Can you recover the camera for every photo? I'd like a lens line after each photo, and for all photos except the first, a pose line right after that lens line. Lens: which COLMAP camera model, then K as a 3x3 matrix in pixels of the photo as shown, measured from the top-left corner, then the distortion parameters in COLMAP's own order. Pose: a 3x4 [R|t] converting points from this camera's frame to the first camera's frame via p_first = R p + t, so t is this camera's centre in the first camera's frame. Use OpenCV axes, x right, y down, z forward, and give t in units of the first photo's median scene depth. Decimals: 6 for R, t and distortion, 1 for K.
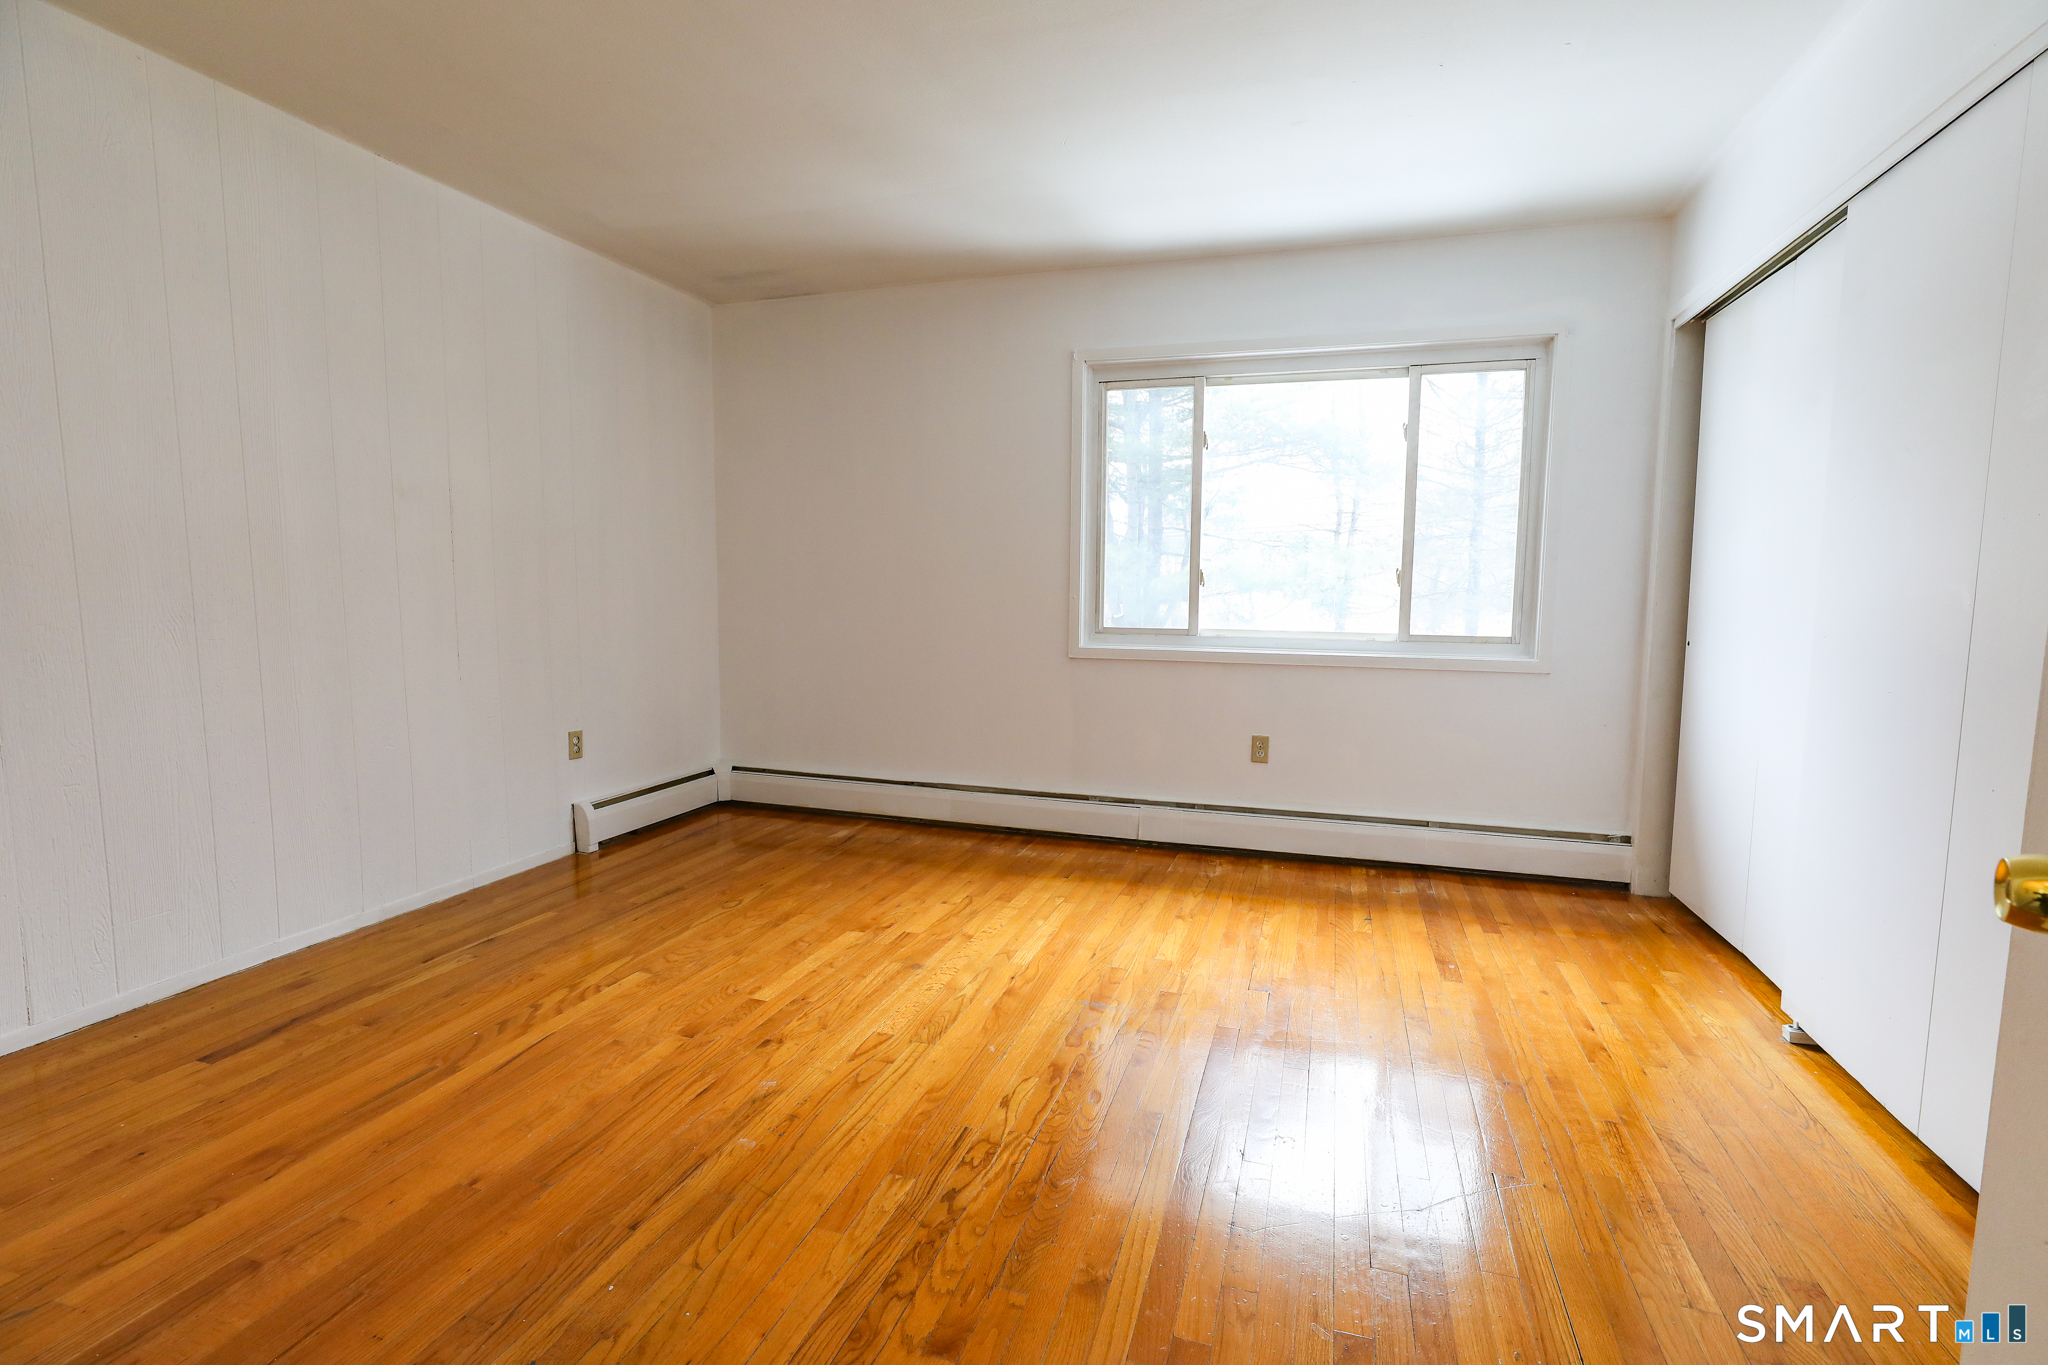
lens RADIAL K [[983.7, 0, 1024.0], [0, 983.7, 682.5], [0, 0, 1]] dist [-0.000689, 0.000003]
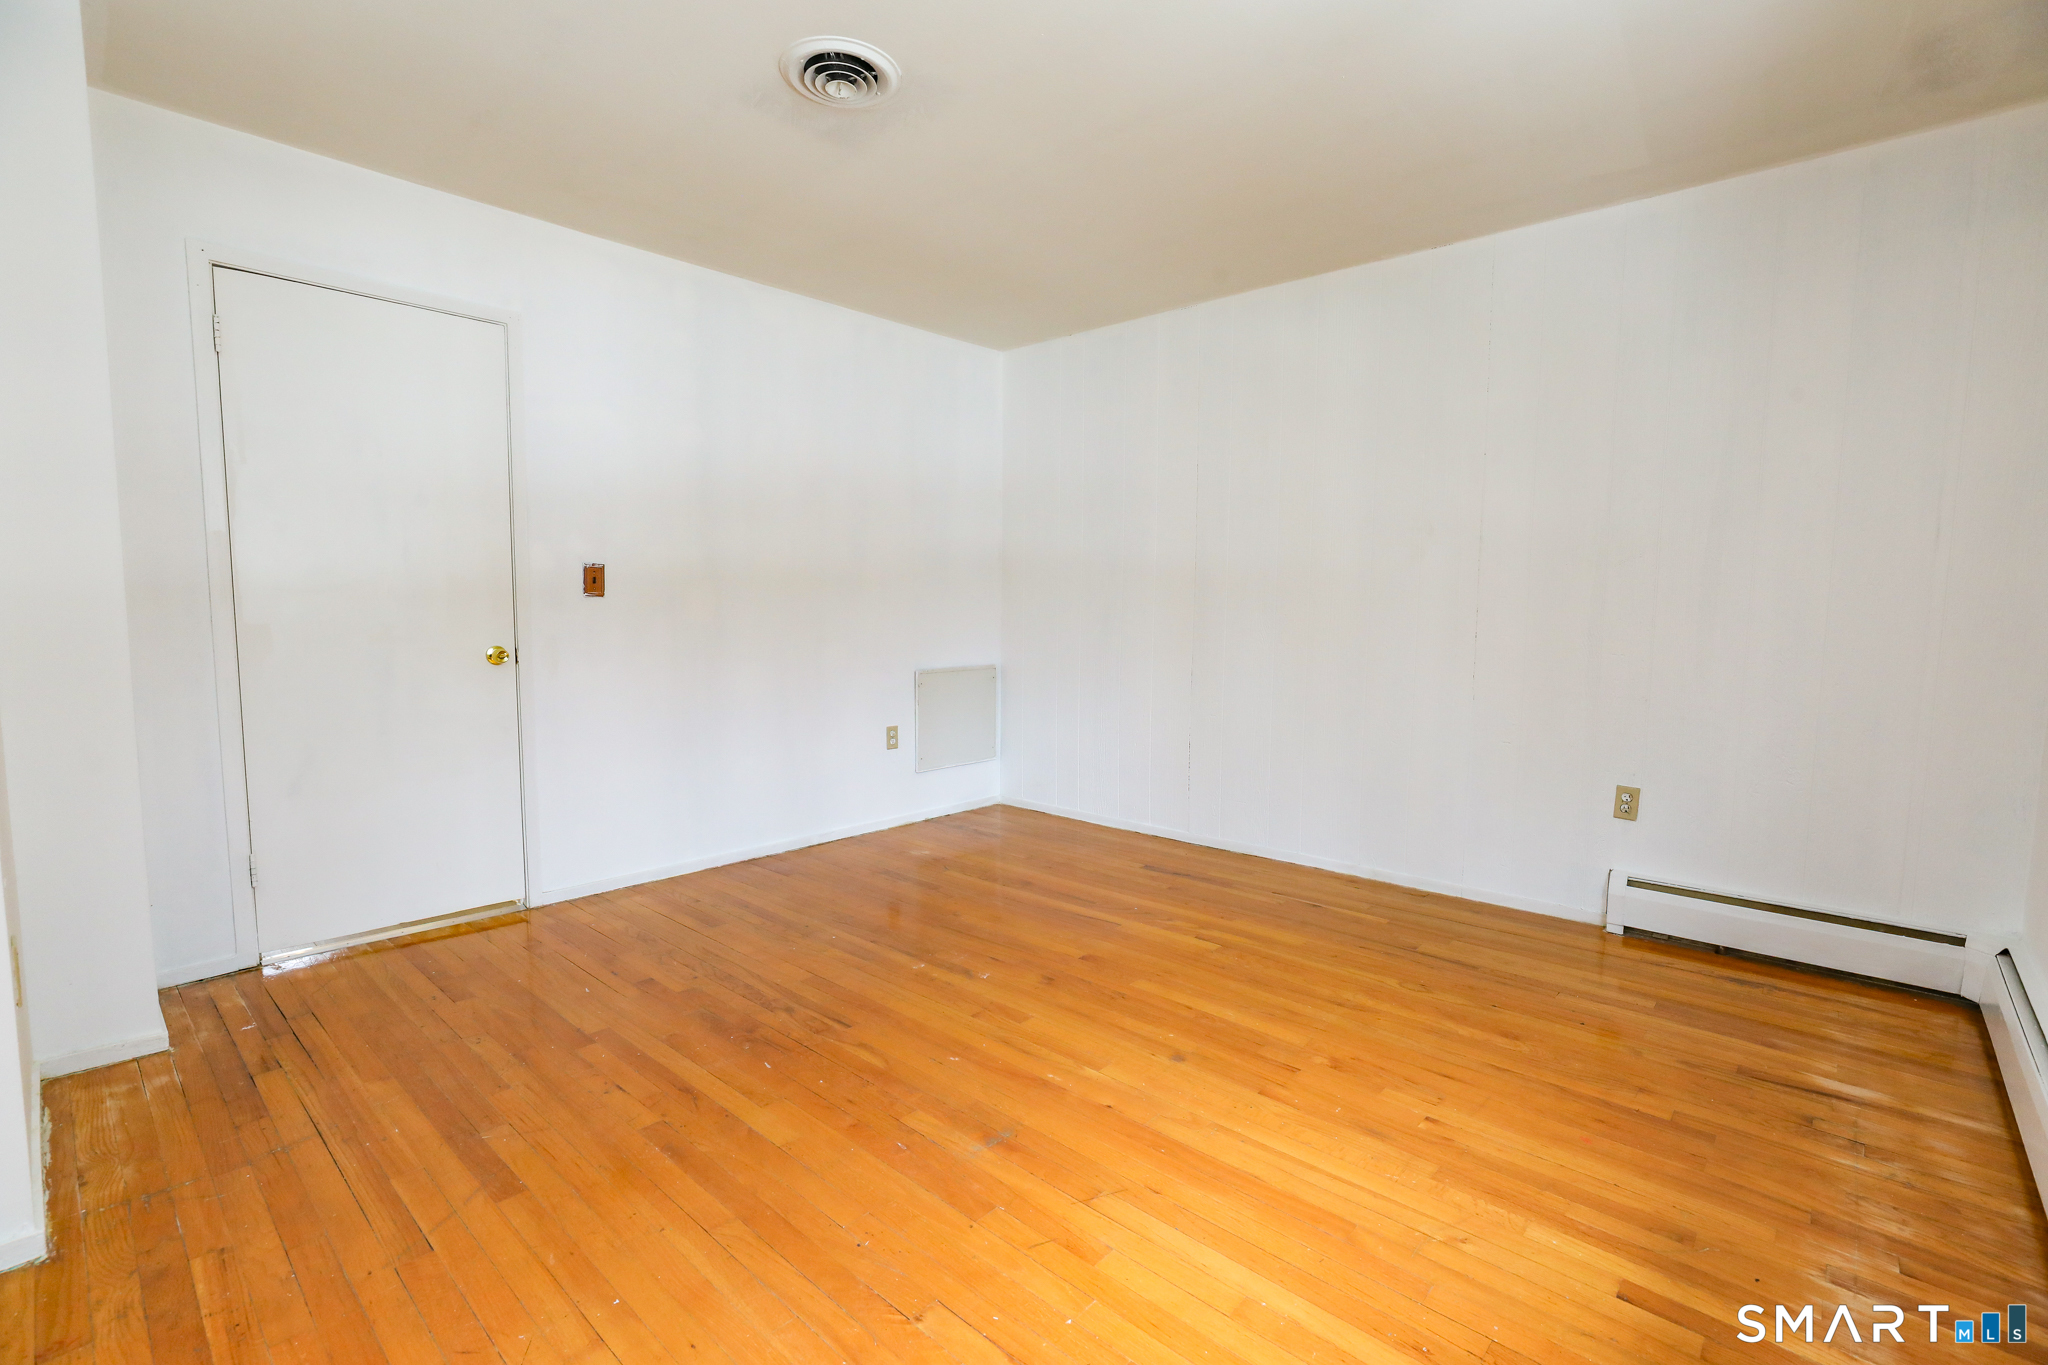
lens RADIAL K [[945.3, 0, 1017.3], [0, 945.3, 690.6], [0, 0, 1]] dist [-0.043247, 0.013736]
pose [[-0.437908, 0.072972, -0.896054, 0.533939], [-0.100591, 0.986465, 0.129494, -0.091879], [0.893375, 0.146841, -0.424640, 0.971416]]
